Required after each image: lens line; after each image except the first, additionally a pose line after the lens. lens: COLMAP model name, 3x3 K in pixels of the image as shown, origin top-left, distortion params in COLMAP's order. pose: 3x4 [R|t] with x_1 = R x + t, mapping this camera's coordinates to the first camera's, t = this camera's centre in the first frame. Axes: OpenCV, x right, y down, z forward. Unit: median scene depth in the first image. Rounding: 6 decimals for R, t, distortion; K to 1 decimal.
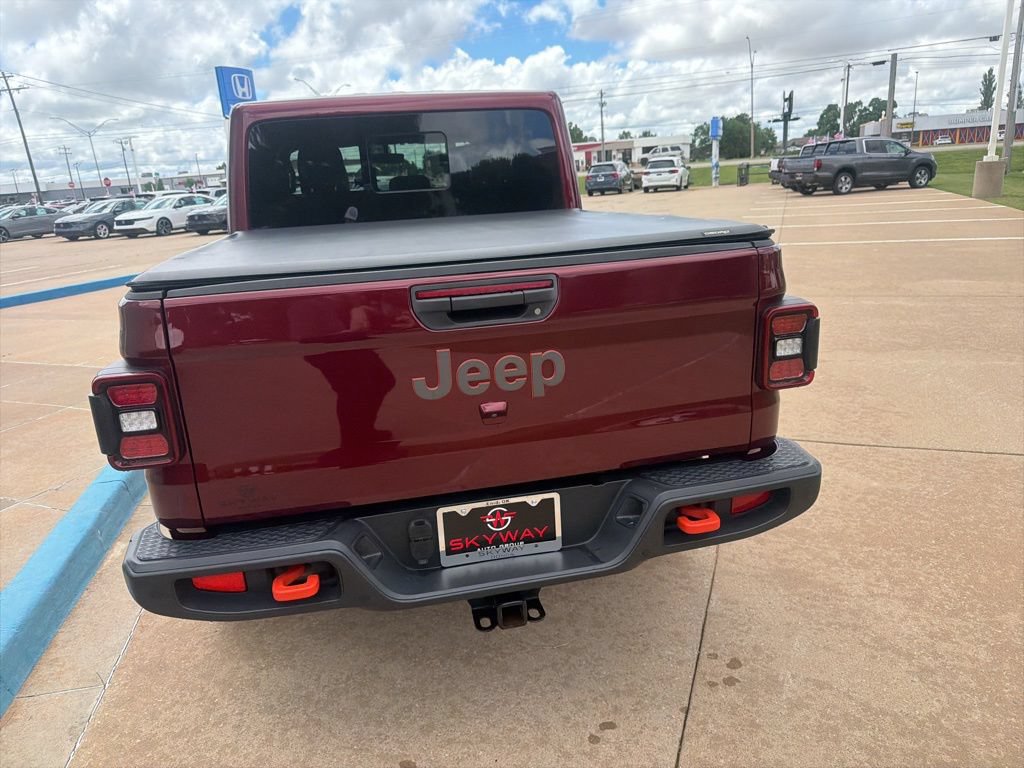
lens RADIAL K [[721.5, 0, 510.0], [0, 721.5, 386.3], [0, 0, 1]] dist [0.020826, -0.027801]
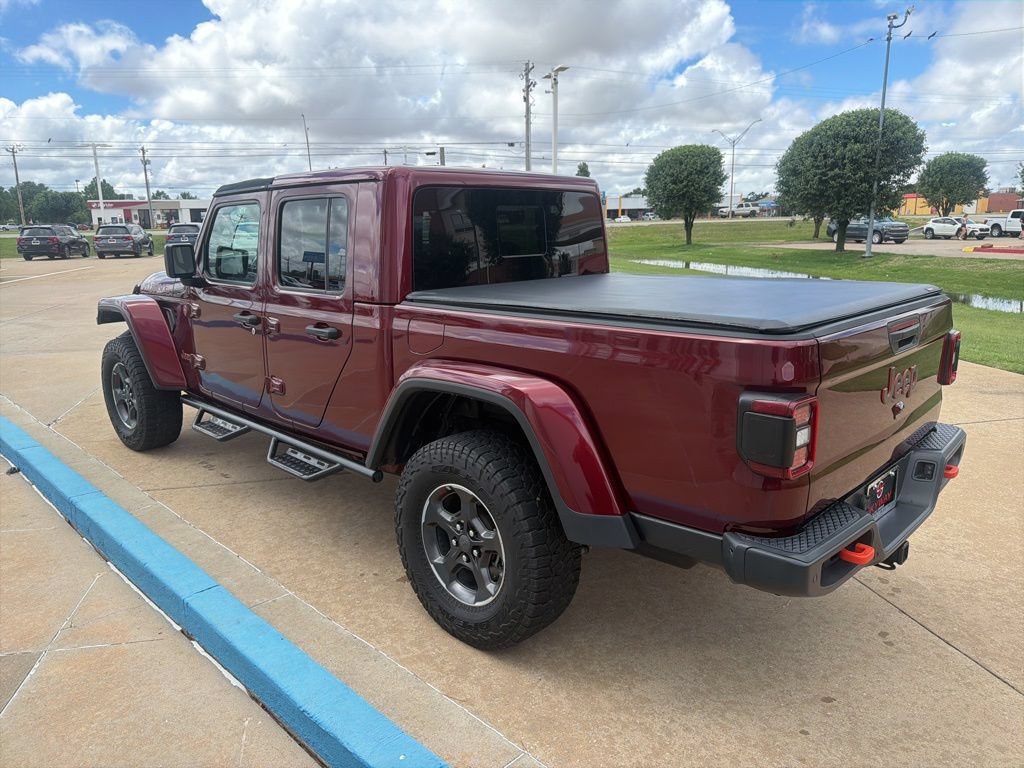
lens RADIAL K [[721.5, 0, 504.8], [0, 721.5, 381.2], [0, 0, 1]] dist [0.020826, -0.027801]
pose [[0.828929, -0.070005, 0.554955, -1.059882], [0.121611, 0.990960, -0.056643, -0.024745], [-0.545973, 0.114442, 0.829949, 0.153690]]
